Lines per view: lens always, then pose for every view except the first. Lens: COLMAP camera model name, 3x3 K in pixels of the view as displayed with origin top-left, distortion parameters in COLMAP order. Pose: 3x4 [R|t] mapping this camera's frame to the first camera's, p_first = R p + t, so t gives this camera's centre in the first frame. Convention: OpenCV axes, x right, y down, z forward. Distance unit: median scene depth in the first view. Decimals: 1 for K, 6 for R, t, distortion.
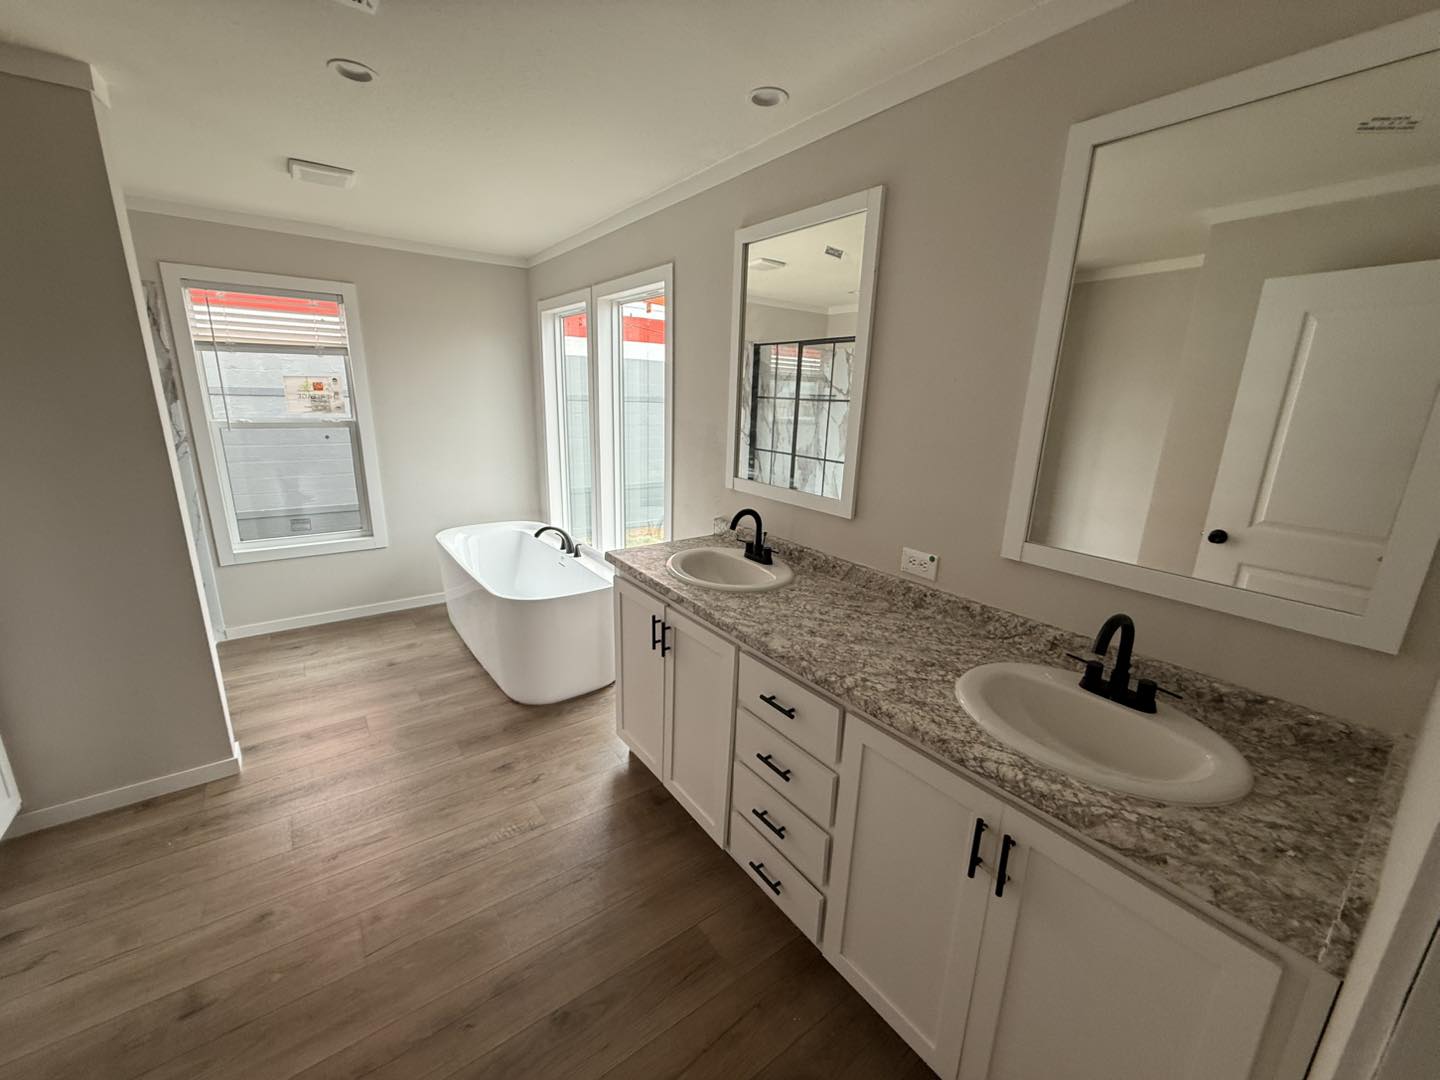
lens RADIAL K [[573.6, 0, 723.0], [0, 573.6, 540.8], [0, 0, 1]] dist [0.000542, -0.000495]
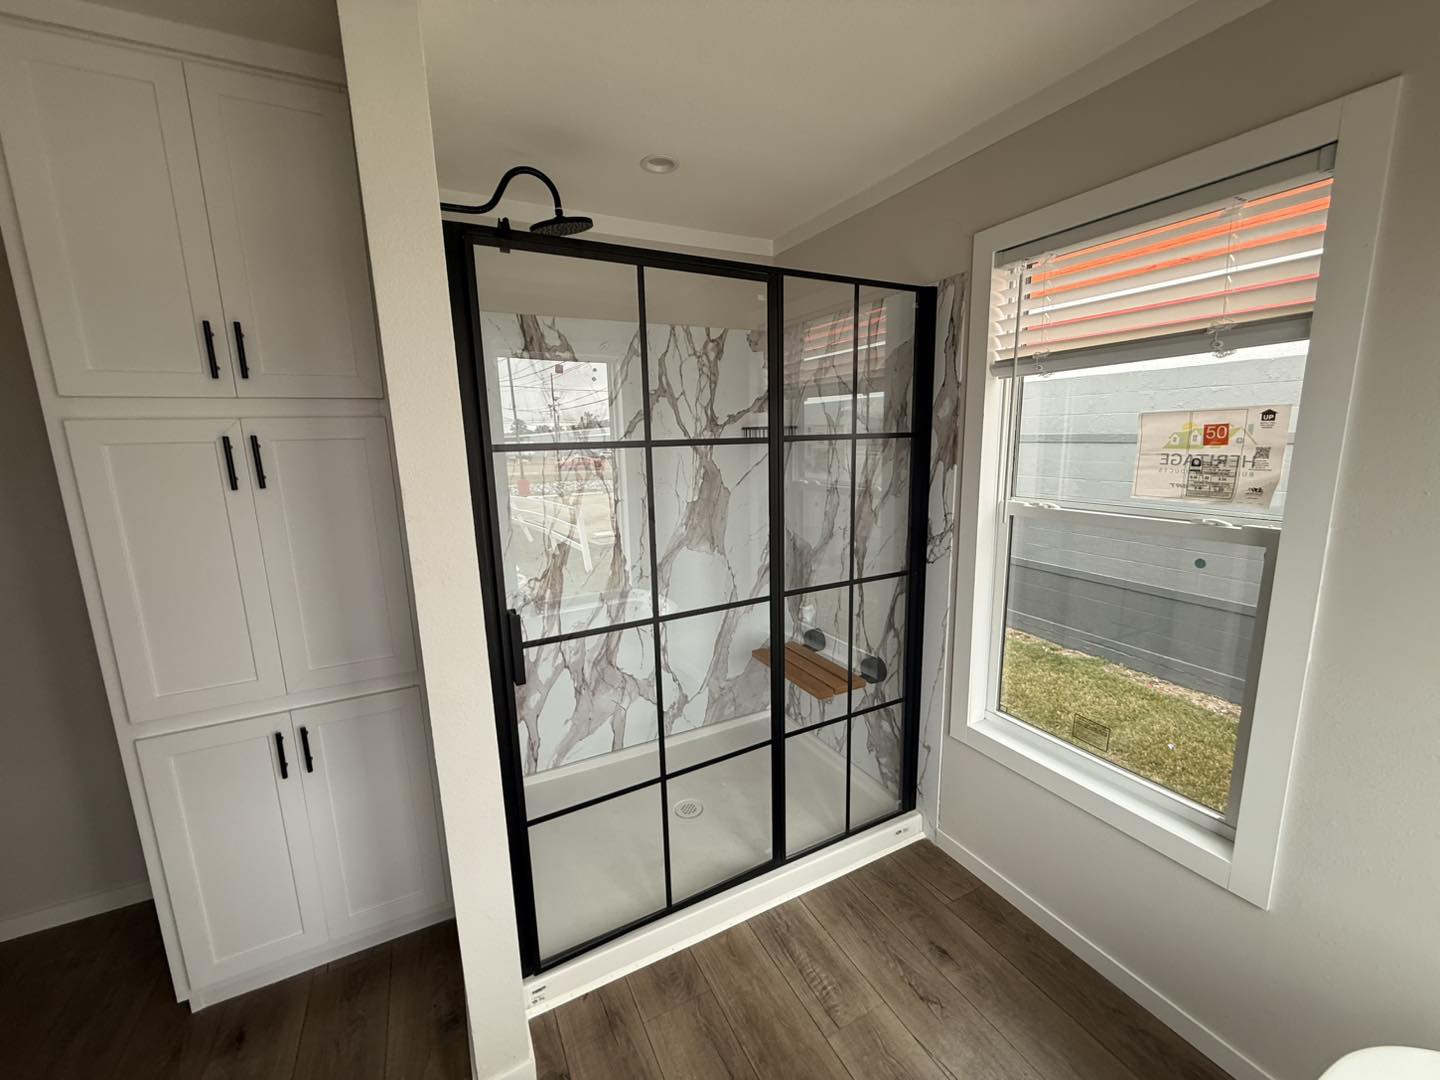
lens RADIAL K [[573.6, 0, 723.1], [0, 573.6, 541.3], [0, 0, 1]] dist [0.000542, -0.000495]
pose [[-0.154613, 0.161264, -0.974725, -0.269686], [-0.224457, 0.955057, 0.193613, -0.201285], [0.962140, 0.248719, -0.111467, 0.743532]]
